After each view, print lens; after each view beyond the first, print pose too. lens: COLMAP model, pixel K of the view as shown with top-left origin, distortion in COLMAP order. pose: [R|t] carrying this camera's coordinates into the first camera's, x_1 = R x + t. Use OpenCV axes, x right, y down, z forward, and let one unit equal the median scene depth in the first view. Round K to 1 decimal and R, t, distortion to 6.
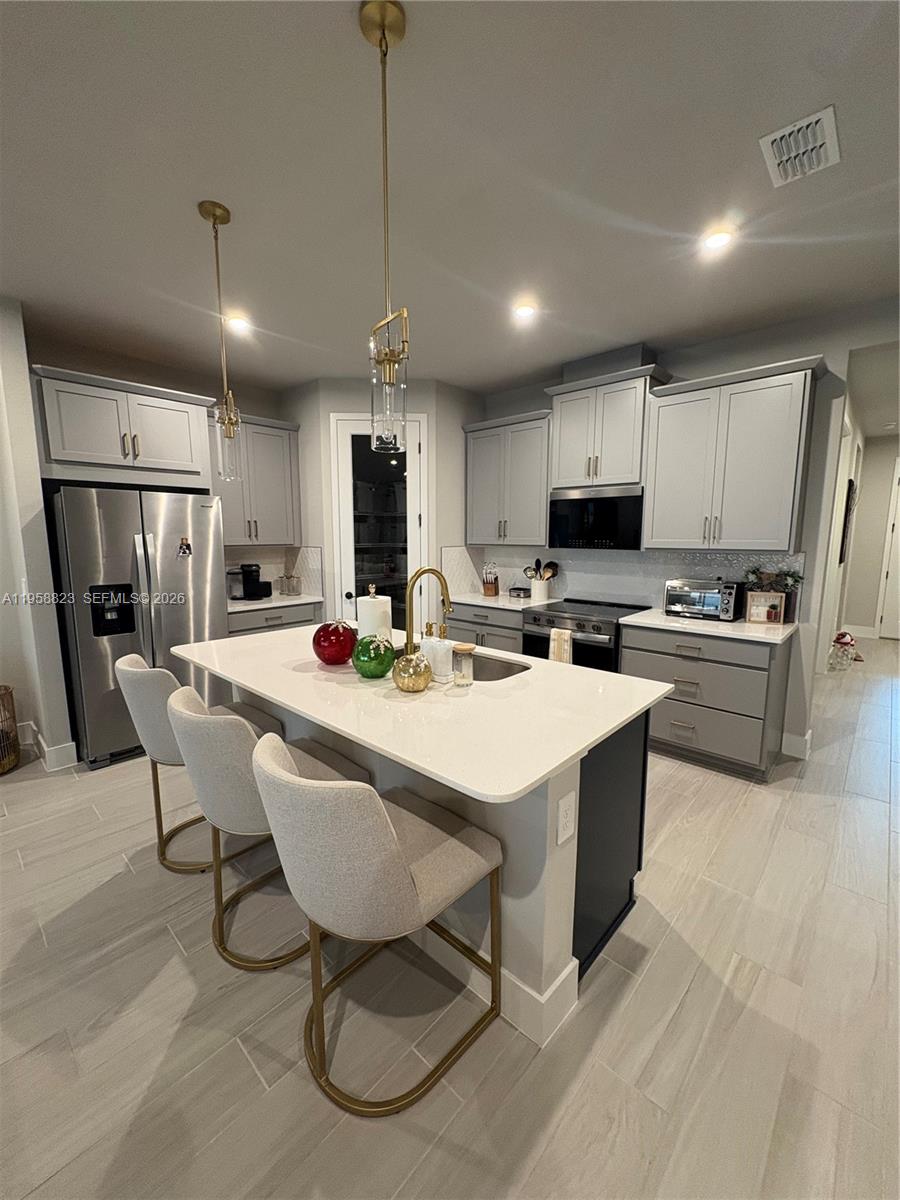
lens RADIAL K [[474.1, 0, 453.3], [0, 474.1, 598.8], [0, 0, 1]] dist [-0.000177, -0.000857]
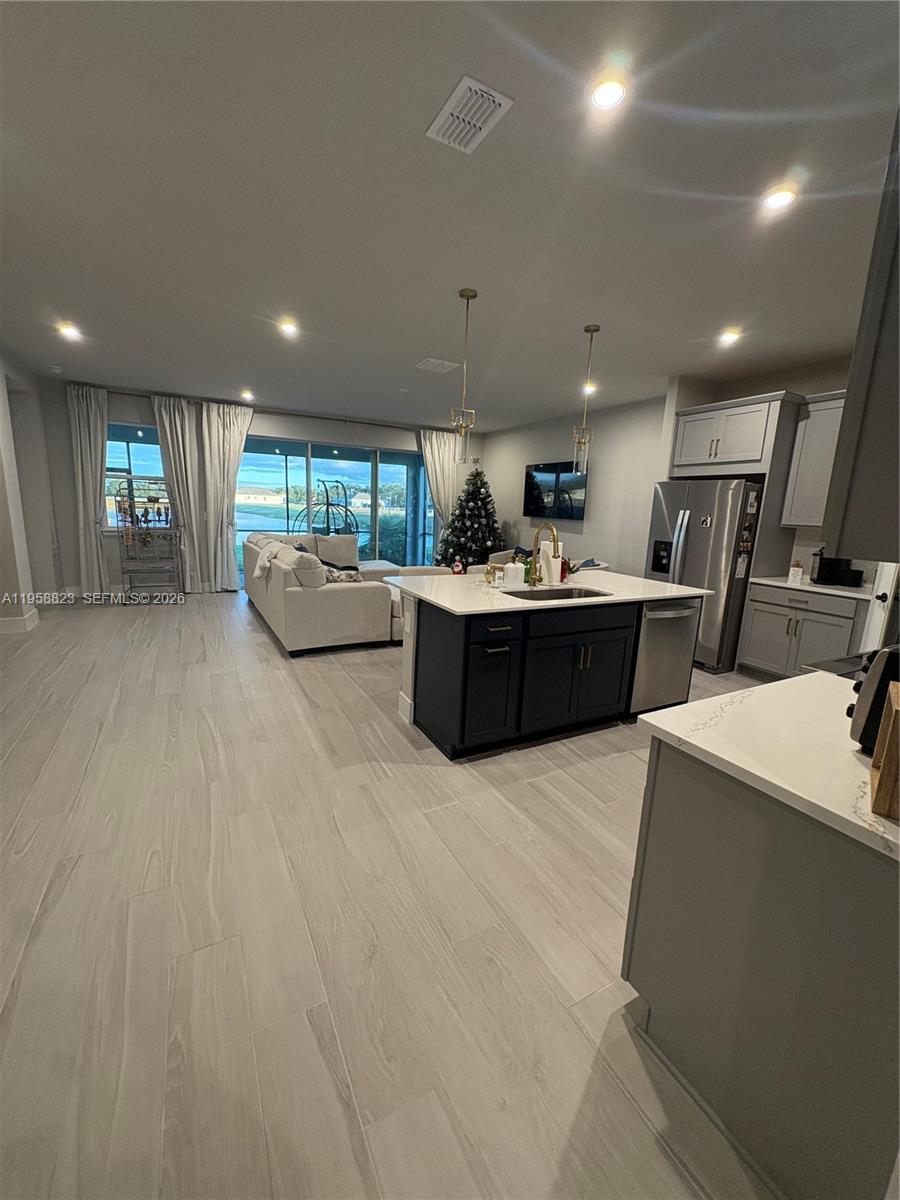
lens RADIAL K [[474.1, 0, 452.7], [0, 474.1, 596.5], [0, 0, 1]] dist [-0.000177, -0.000857]
pose [[-0.319396, 0.165898, -0.932987, 1.008773], [-0.166212, 0.959486, 0.227510, -0.094928], [0.932931, 0.227739, -0.278882, 0.803078]]
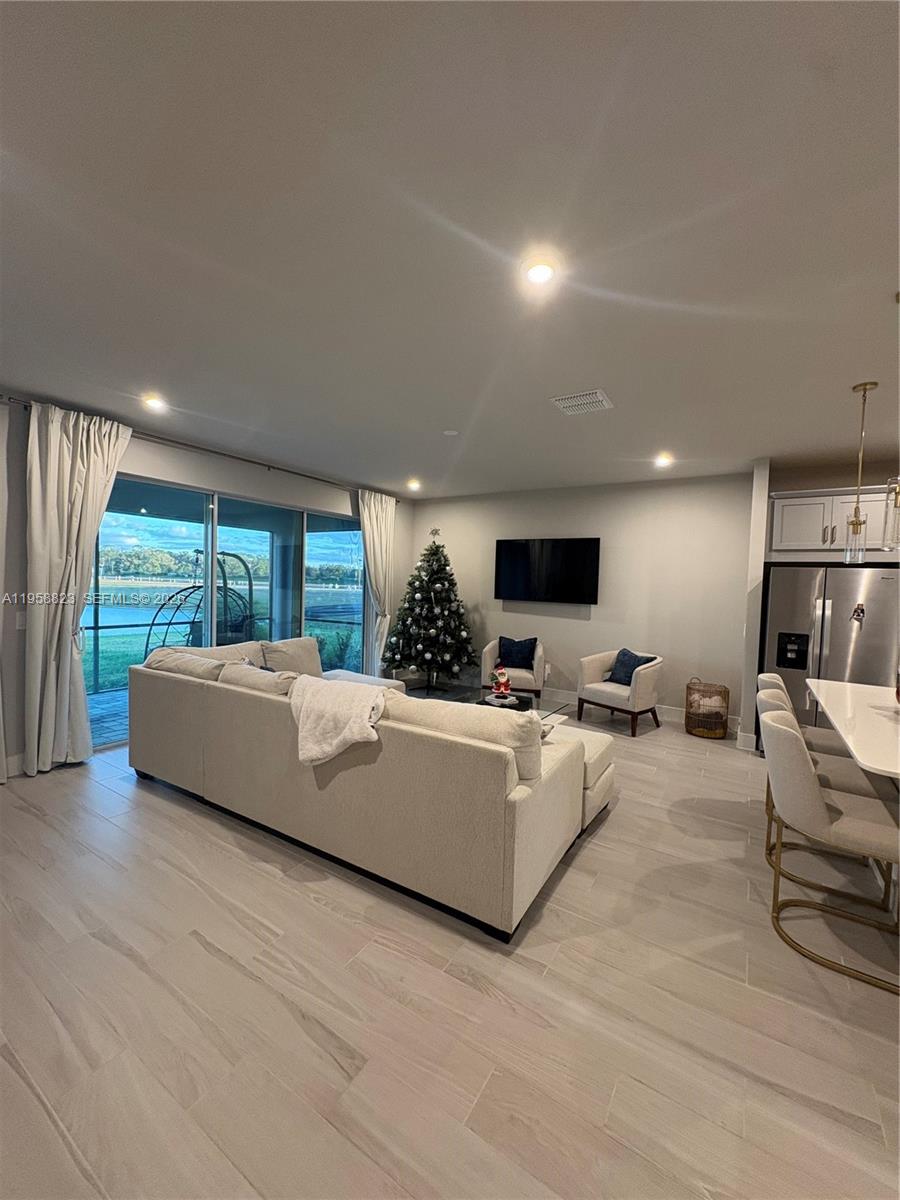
lens RADIAL K [[474.1, 0, 452.1], [0, 474.1, 602.6], [0, 0, 1]] dist [-0.000177, -0.000857]
pose [[0.177749, 0.048940, -0.982858, 0.480170], [-0.163346, 0.986375, 0.019574, 0.017929], [0.970424, 0.157066, 0.183321, -0.266371]]
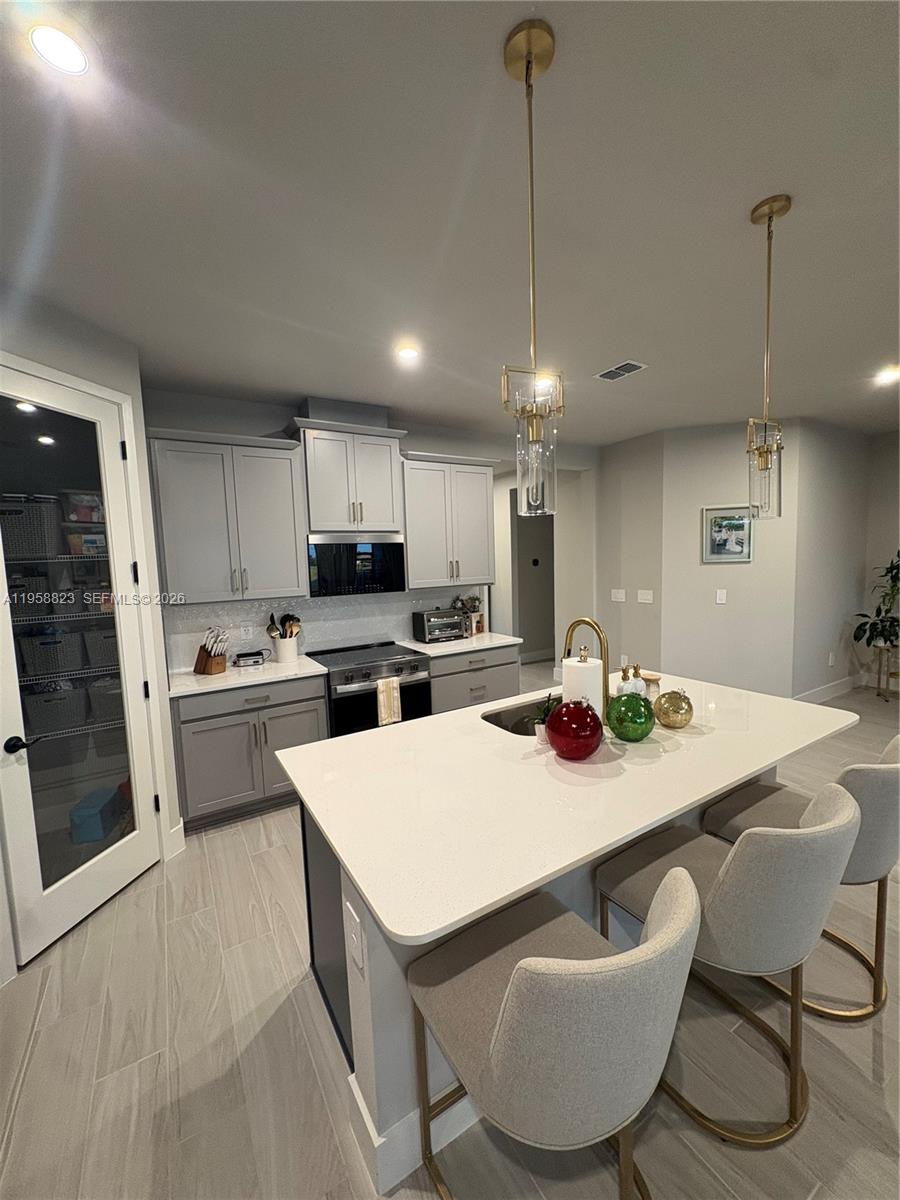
lens RADIAL K [[474.1, 0, 445.0], [0, 474.1, 599.1], [0, 0, 1]] dist [-0.000177, -0.000857]
pose [[0.283792, -0.091348, 0.954525, -0.718390], [0.164525, 0.985328, 0.045381, -0.132709], [-0.944666, 0.144164, 0.294658, 0.648205]]
